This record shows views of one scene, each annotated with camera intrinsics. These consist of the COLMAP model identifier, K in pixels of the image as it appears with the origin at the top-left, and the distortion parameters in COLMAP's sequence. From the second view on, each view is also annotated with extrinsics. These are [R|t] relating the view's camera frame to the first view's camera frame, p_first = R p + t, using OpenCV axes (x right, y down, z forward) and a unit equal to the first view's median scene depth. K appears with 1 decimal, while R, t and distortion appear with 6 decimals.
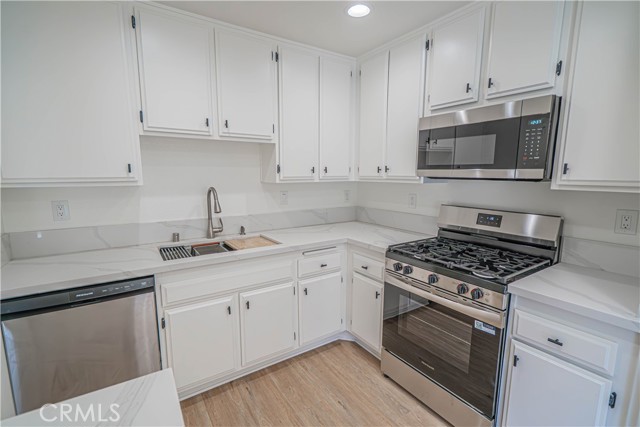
lens RADIAL K [[295.7, 0, 317.7], [0, 295.7, 217.1], [0, 0, 1]] dist [0.000483, 0.000148]
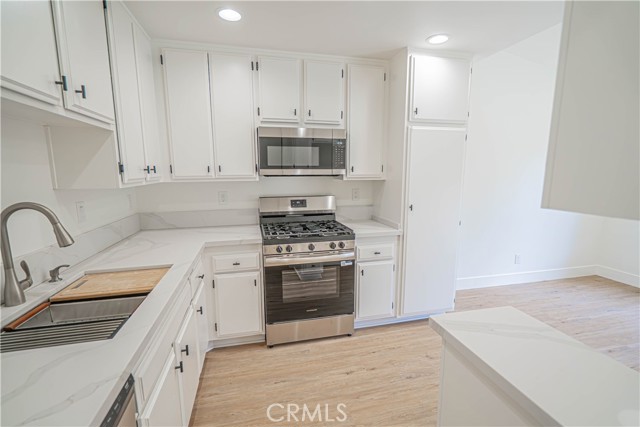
lens RADIAL K [[287.9, 0, 322.3], [0, 287.9, 217.1], [0, 0, 1]] dist [-0.000367, 0.000480]
pose [[0.348175, -0.152039, 0.925018, -0.695650], [0.145847, 0.983530, 0.106760, -0.058367], [-0.926015, 0.097740, 0.364615, 0.363964]]
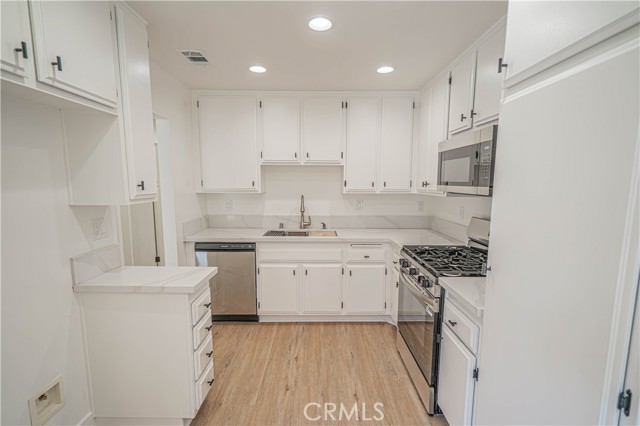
lens RADIAL K [[287.9, 0, 322.3], [0, 287.9, 216.6], [0, 0, 1]] dist [-0.000367, 0.000480]
pose [[0.839965, 0.066908, -0.538500, 0.589065], [-0.083326, 0.996503, -0.006160, 0.011088], [0.536205, 0.050046, 0.842603, -0.218522]]
